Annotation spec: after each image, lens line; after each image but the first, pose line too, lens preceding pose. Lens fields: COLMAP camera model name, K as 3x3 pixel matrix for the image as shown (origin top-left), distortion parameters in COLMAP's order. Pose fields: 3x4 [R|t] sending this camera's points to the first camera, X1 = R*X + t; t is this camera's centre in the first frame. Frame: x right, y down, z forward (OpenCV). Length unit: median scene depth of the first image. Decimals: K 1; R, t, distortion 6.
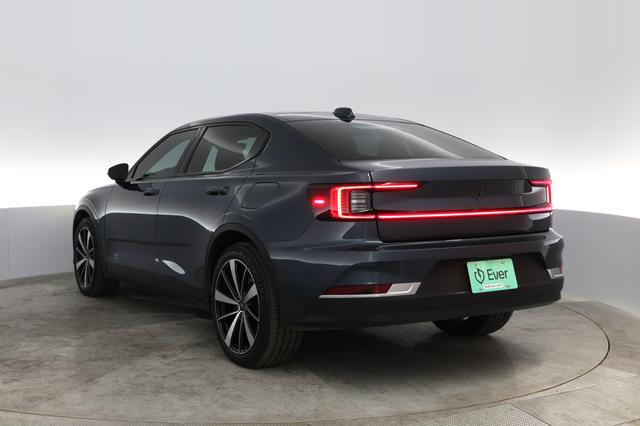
lens RADIAL K [[528.3, 0, 320.0], [0, 528.3, 213.0], [0, 0, 1]] dist [0.084082, -0.000700]
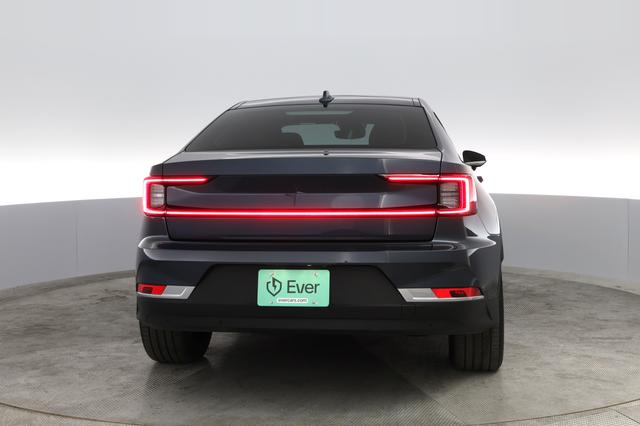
lens RADIAL K [[528.3, 0, 320.0], [0, 528.3, 213.0], [0, 0, 1]] dist [0.084082, -0.000700]
pose [[0.889560, 0.048233, -0.454265, 0.744685], [-0.036141, 0.998724, 0.035270, -0.033314], [0.455387, -0.014958, 0.890168, 0.275441]]
